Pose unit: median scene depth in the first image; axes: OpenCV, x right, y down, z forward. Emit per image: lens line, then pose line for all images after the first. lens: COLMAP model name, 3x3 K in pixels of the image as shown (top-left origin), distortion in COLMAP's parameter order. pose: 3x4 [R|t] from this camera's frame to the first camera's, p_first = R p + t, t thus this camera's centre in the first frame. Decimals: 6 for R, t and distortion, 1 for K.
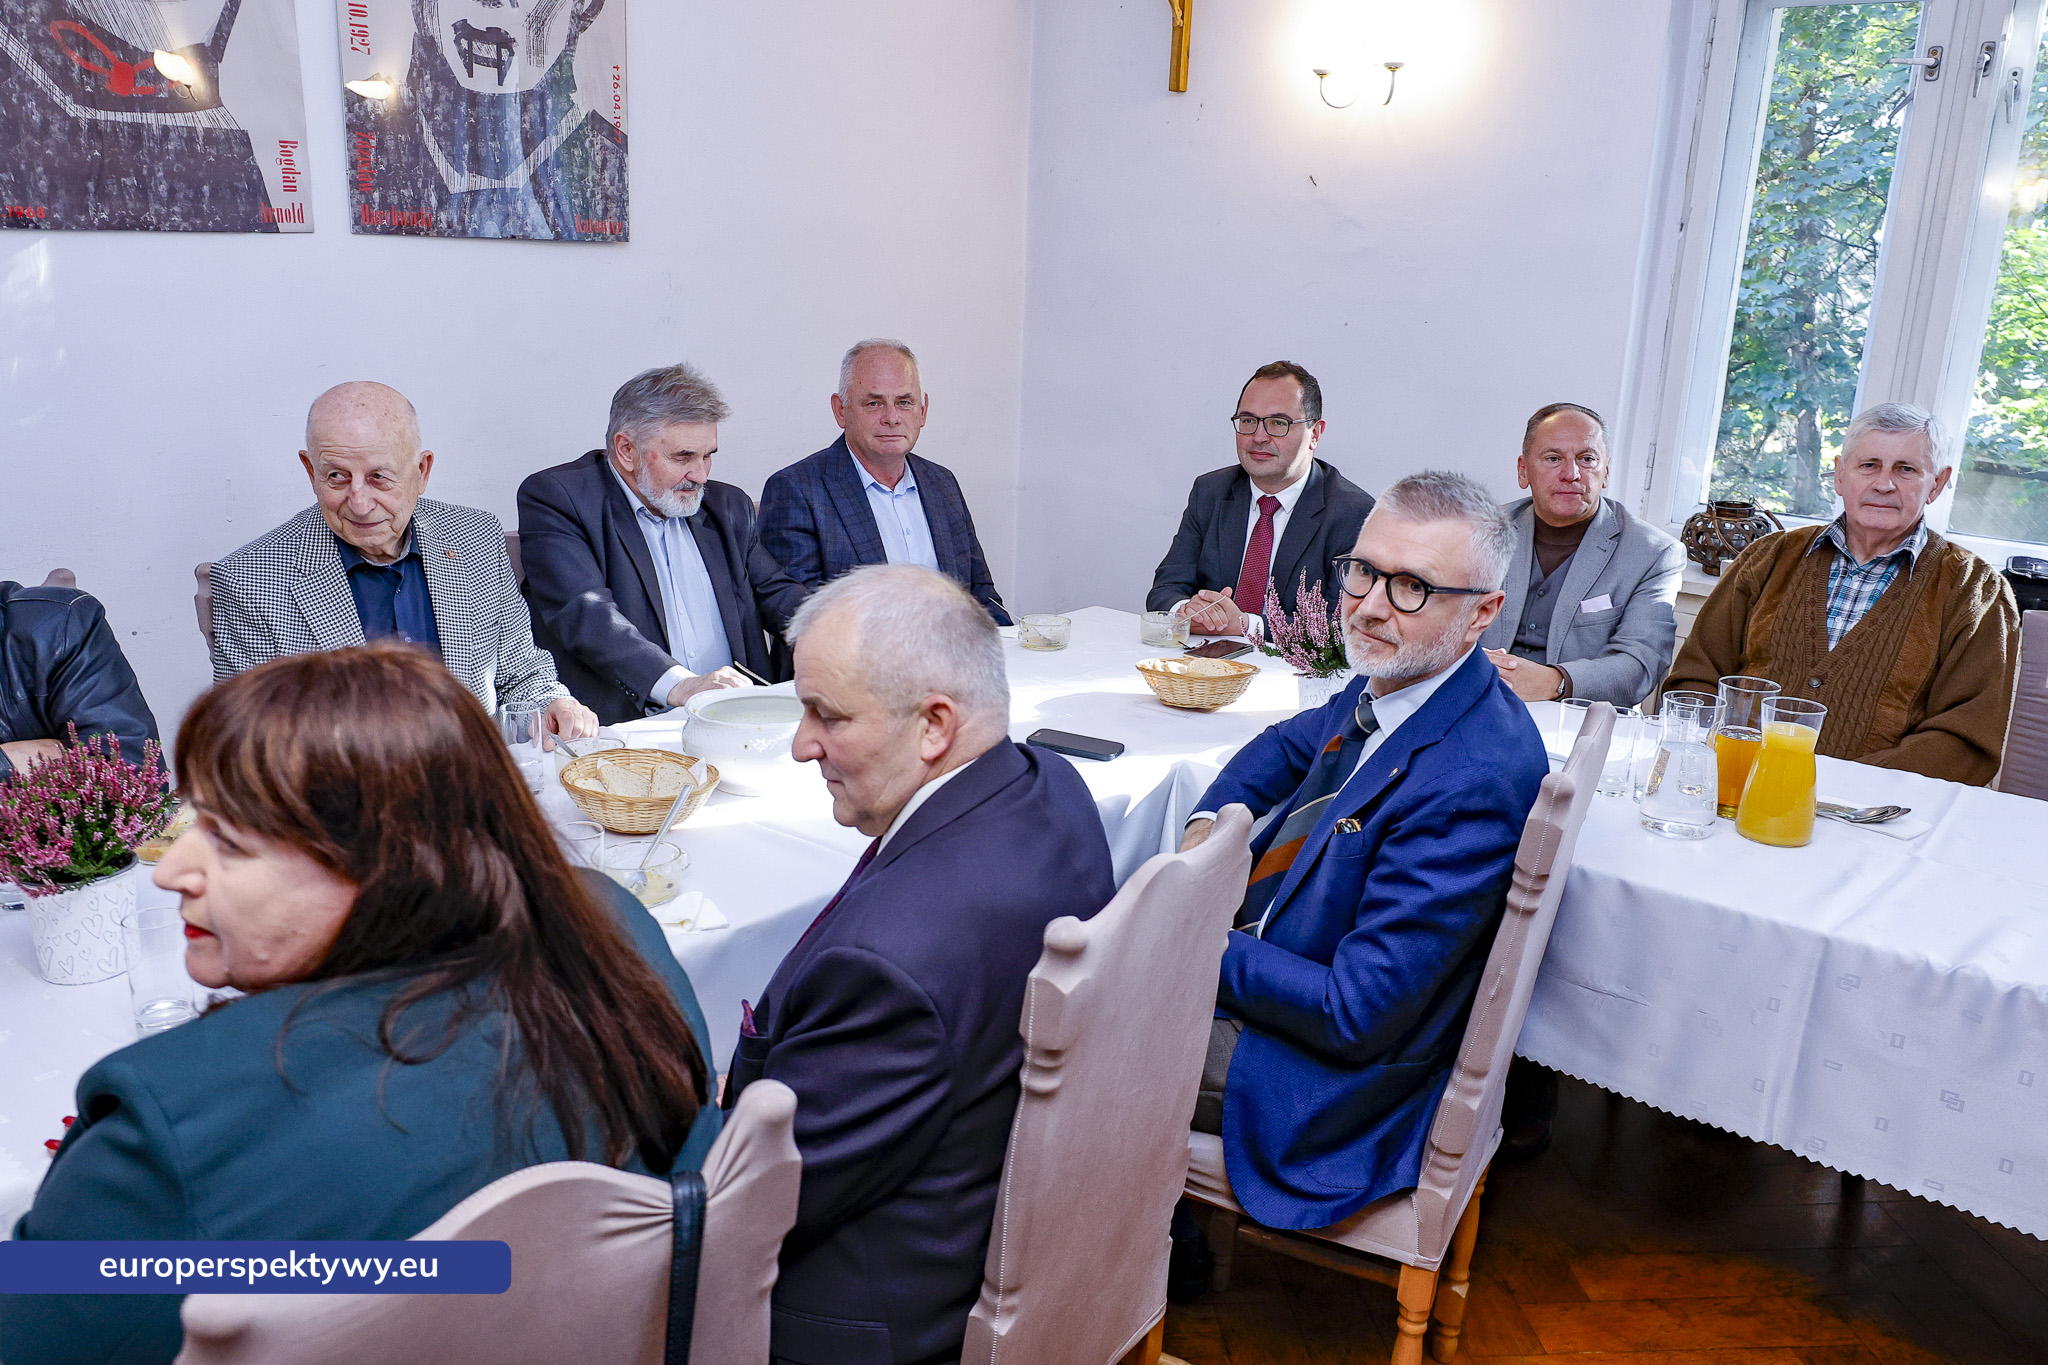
lens RADIAL K [[1699.9, 0, 1004.0], [0, 1699.9, 679.6], [0, 0, 1]] dist [0.015448, -0.022061]
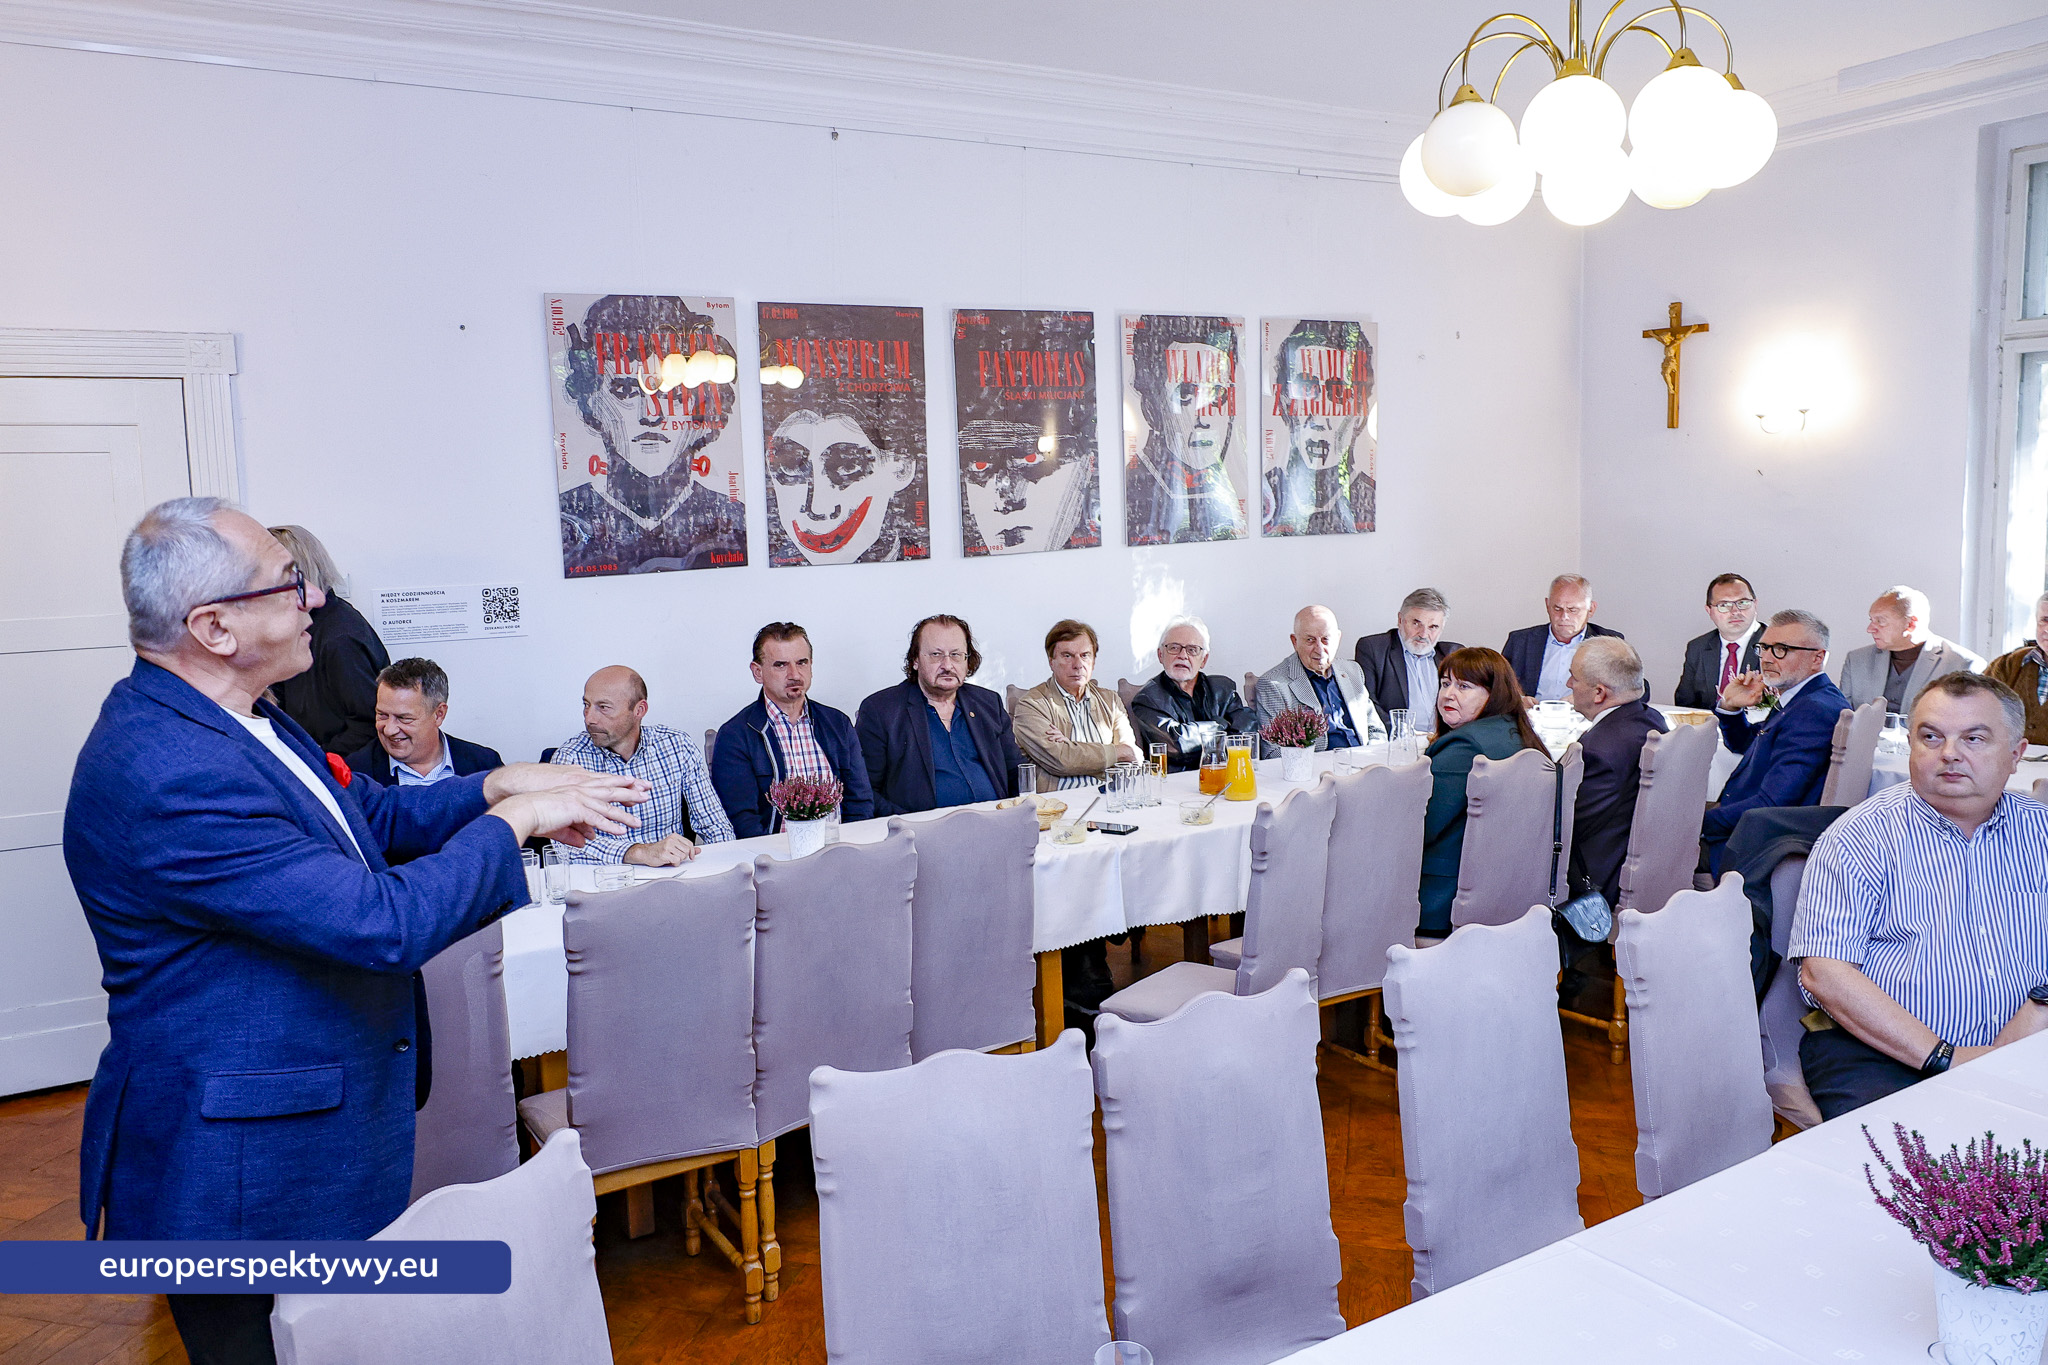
lens RADIAL K [[1417.3, 0, 985.6], [0, 1417.3, 670.0], [0, 0, 1]] dist [0.005741, -0.004186]
pose [[0.938983, -0.023548, -0.343156, -0.089263], [-0.023372, 0.990980, -0.131958, 0.156636], [0.343168, 0.131927, 0.929963, -0.790974]]
